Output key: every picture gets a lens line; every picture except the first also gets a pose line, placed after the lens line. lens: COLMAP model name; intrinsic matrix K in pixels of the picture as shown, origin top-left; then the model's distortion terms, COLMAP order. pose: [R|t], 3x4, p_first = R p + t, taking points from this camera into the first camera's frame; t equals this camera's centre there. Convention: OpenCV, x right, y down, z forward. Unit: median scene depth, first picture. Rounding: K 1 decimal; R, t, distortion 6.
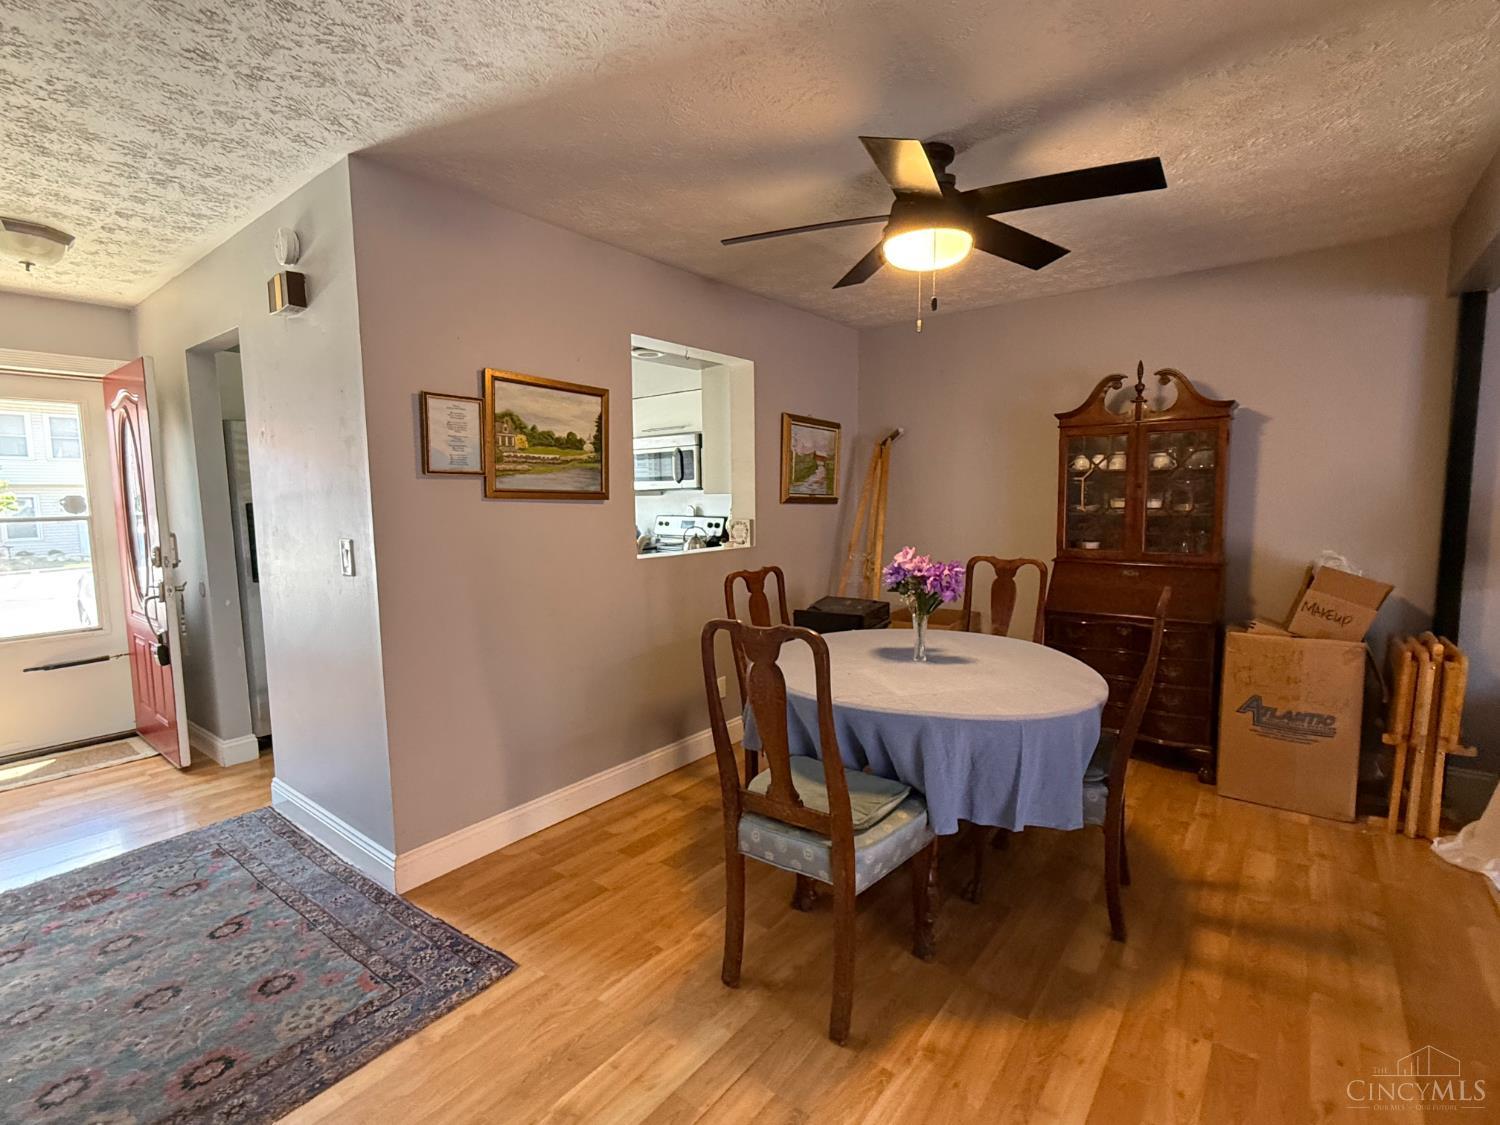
lens RADIAL K [[690.8, 0, 741.3], [0, 690.8, 563.6], [0, 0, 1]] dist [-0.000931, -0.000198]
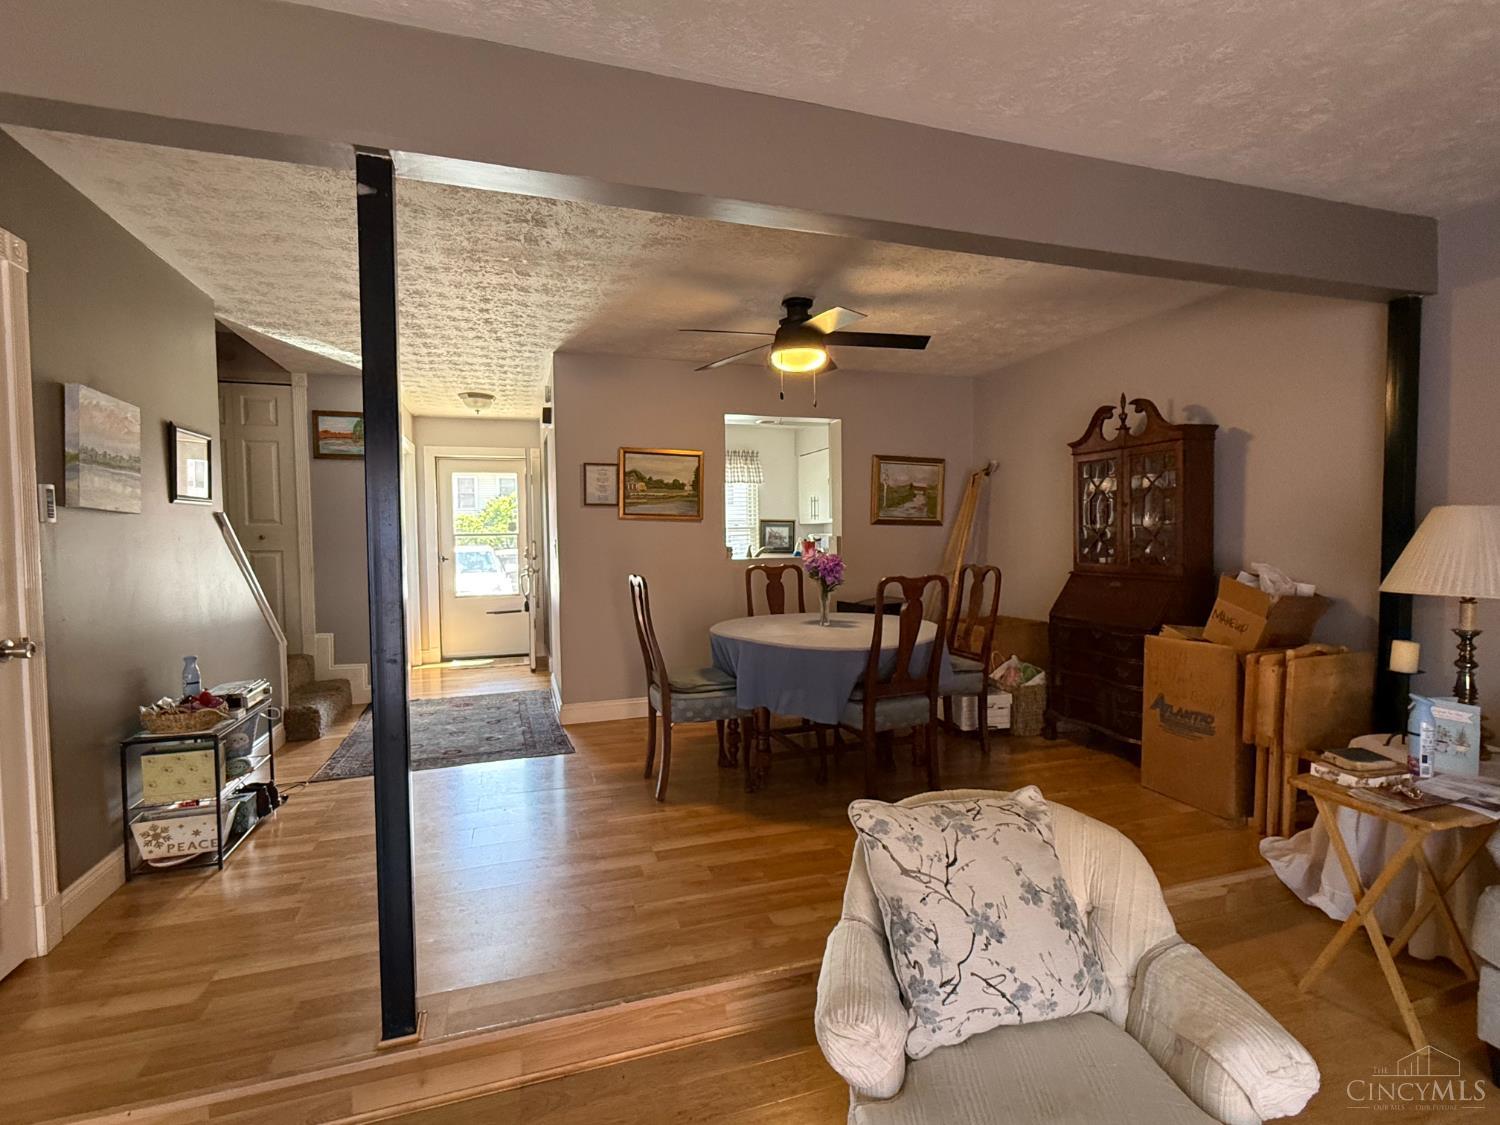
lens RADIAL K [[690.8, 0, 741.3], [0, 690.8, 563.6], [0, 0, 1]] dist [-0.000931, -0.000198]
pose [[0.834498, 0.026491, -0.550373, 0.789211], [-0.054082, 0.997959, -0.033967, 0.059525], [0.548350, 0.058111, 0.834227, -0.286330]]
